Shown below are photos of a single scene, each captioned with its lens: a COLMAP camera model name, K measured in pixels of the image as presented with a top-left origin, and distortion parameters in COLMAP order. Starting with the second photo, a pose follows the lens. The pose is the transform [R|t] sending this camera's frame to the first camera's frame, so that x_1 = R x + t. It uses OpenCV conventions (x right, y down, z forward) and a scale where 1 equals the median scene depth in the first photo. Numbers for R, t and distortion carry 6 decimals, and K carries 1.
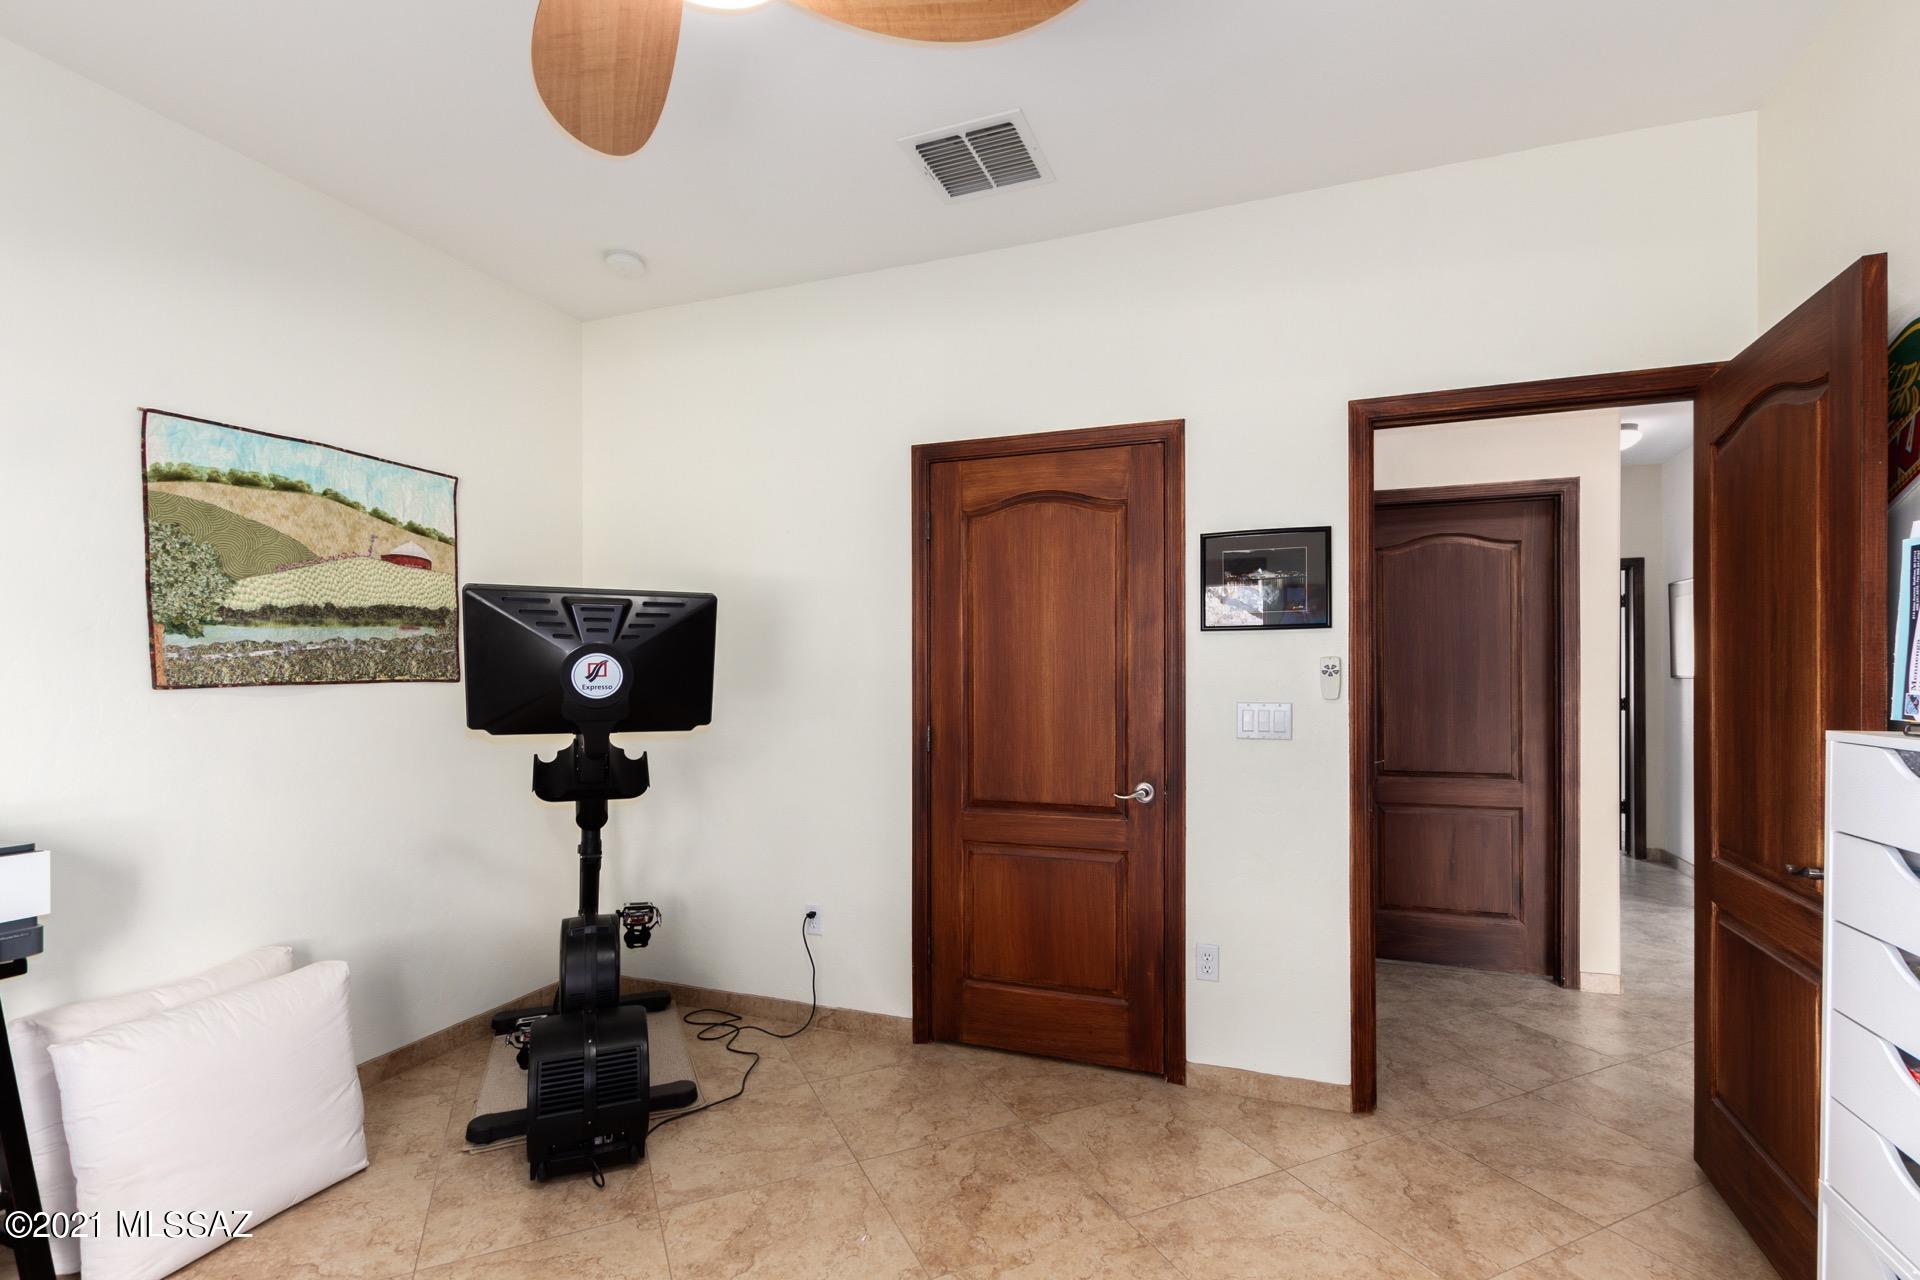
lens RADIAL K [[870.7, 0, 967.9], [0, 870.7, 653.5], [0, 0, 1]] dist [0.003219, -0.001486]
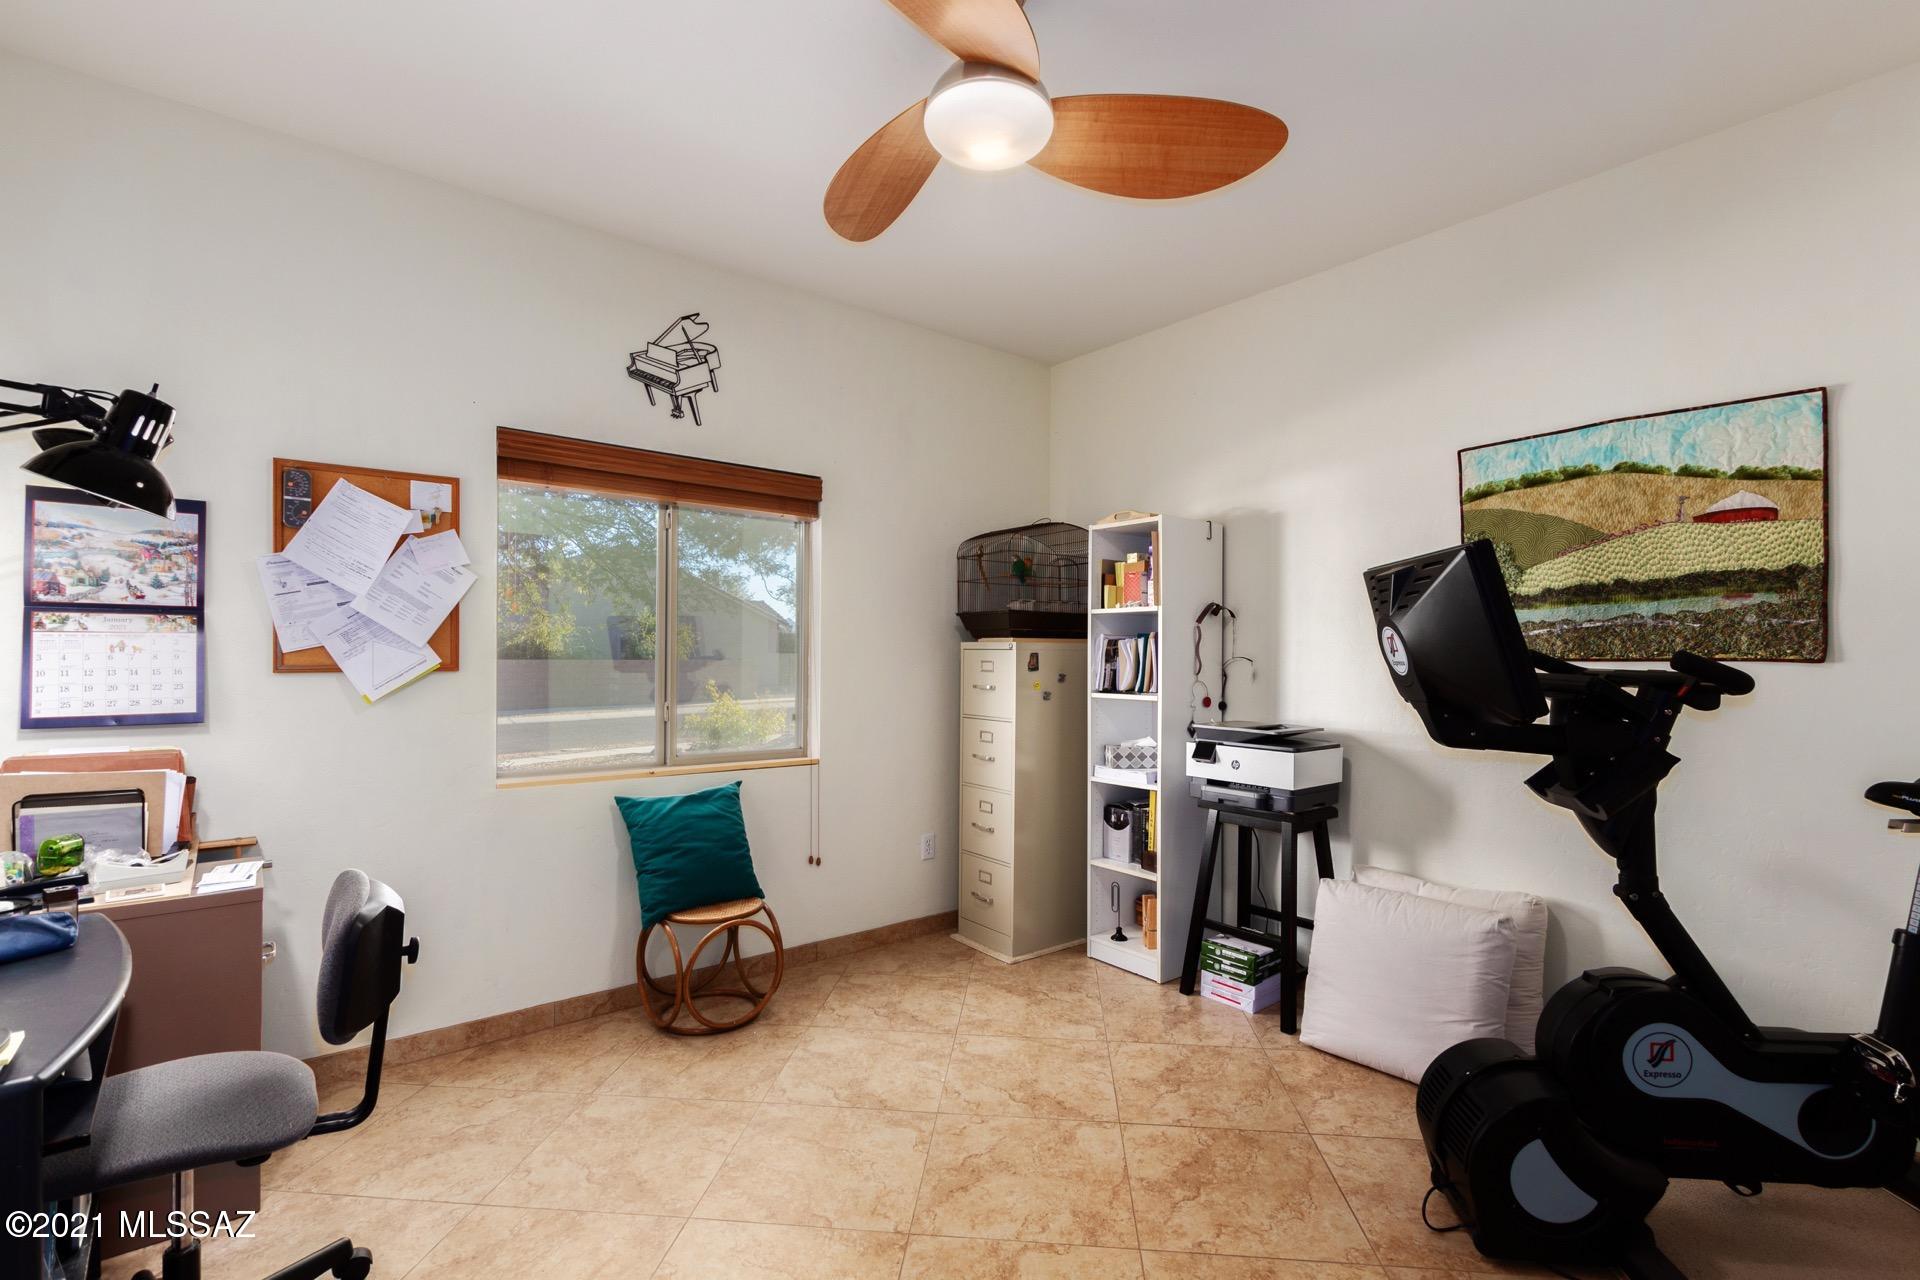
lens RADIAL K [[870.7, 0, 967.9], [0, 870.7, 653.5], [0, 0, 1]] dist [0.003219, -0.001486]
pose [[-0.493876, -0.003678, -0.869525, 0.475753], [0.012226, 0.999863, -0.011174, 0.027667], [0.869447, -0.016149, -0.493763, 0.827719]]
